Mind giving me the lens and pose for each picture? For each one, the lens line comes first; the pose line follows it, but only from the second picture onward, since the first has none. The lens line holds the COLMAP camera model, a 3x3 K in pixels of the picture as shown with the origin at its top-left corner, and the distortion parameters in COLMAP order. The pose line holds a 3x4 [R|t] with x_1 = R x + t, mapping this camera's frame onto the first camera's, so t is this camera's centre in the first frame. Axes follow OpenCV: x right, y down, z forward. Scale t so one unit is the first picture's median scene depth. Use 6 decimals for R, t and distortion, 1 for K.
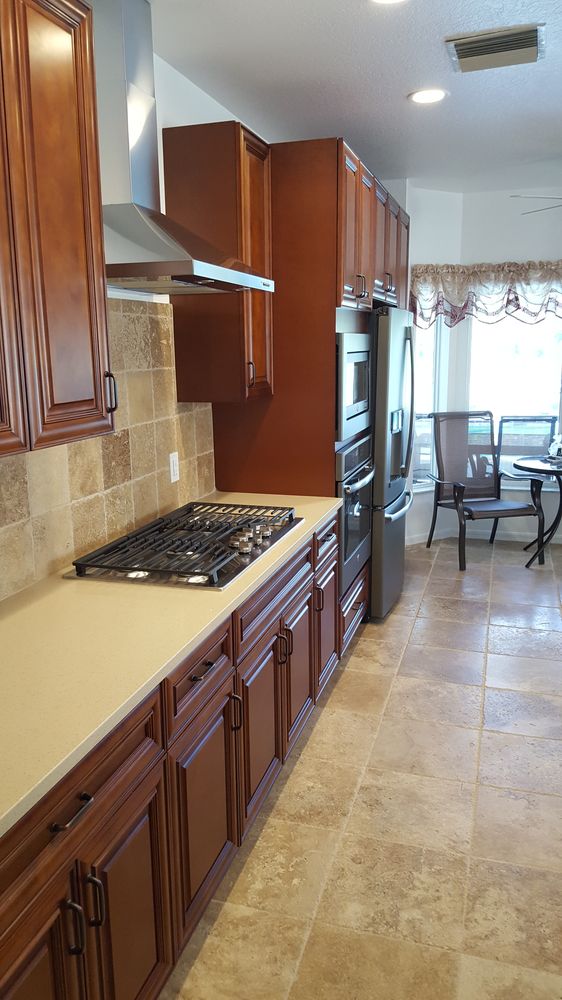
lens RADIAL K [[748.5, 0, 278.4], [0, 748.5, 496.3], [0, 0, 1]] dist [0.148229, -0.217924]
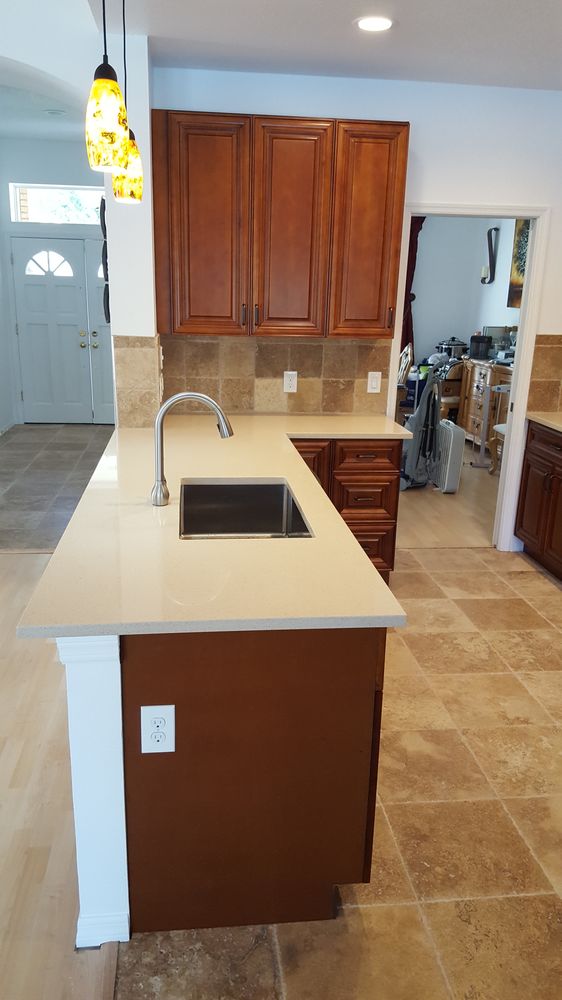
lens RADIAL K [[748.5, 0, 278.4], [0, 748.5, 496.3], [0, 0, 1]] dist [0.148229, -0.217924]
pose [[-0.915717, 0.102553, -0.388516, 1.218234], [-0.087008, 0.893338, 0.440881, -0.418991], [0.392290, 0.437527, -0.809122, 1.920452]]
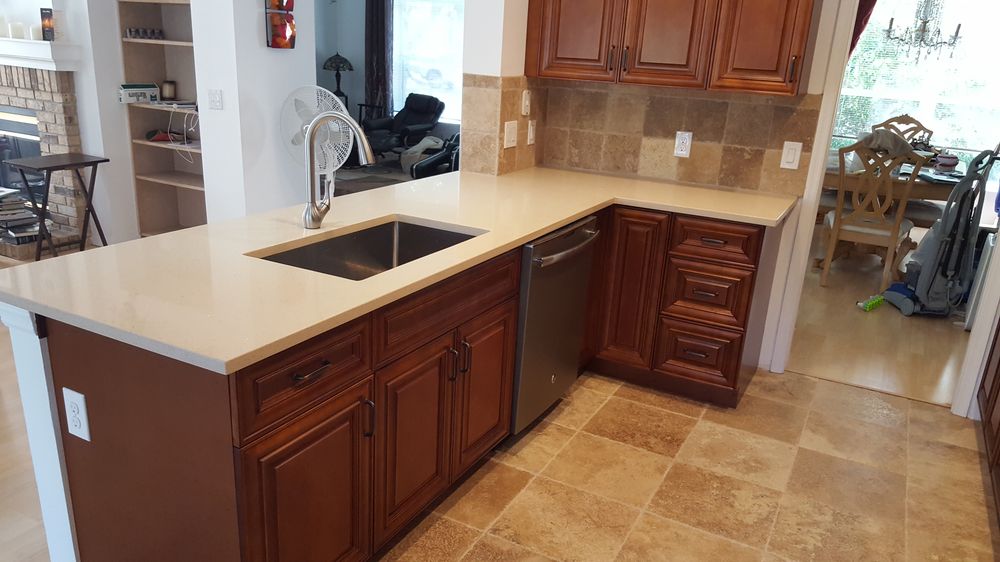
lens RADIAL K [[748.5, 0, 494.3], [0, 748.5, 302.8], [0, 0, 1]] dist [0.127668, -0.221885]
pose [[-0.980508, -0.097530, 0.170564, 0.489574], [-0.000264, 0.868755, 0.495241, -0.345390], [-0.196479, 0.485543, -0.851847, 1.880871]]
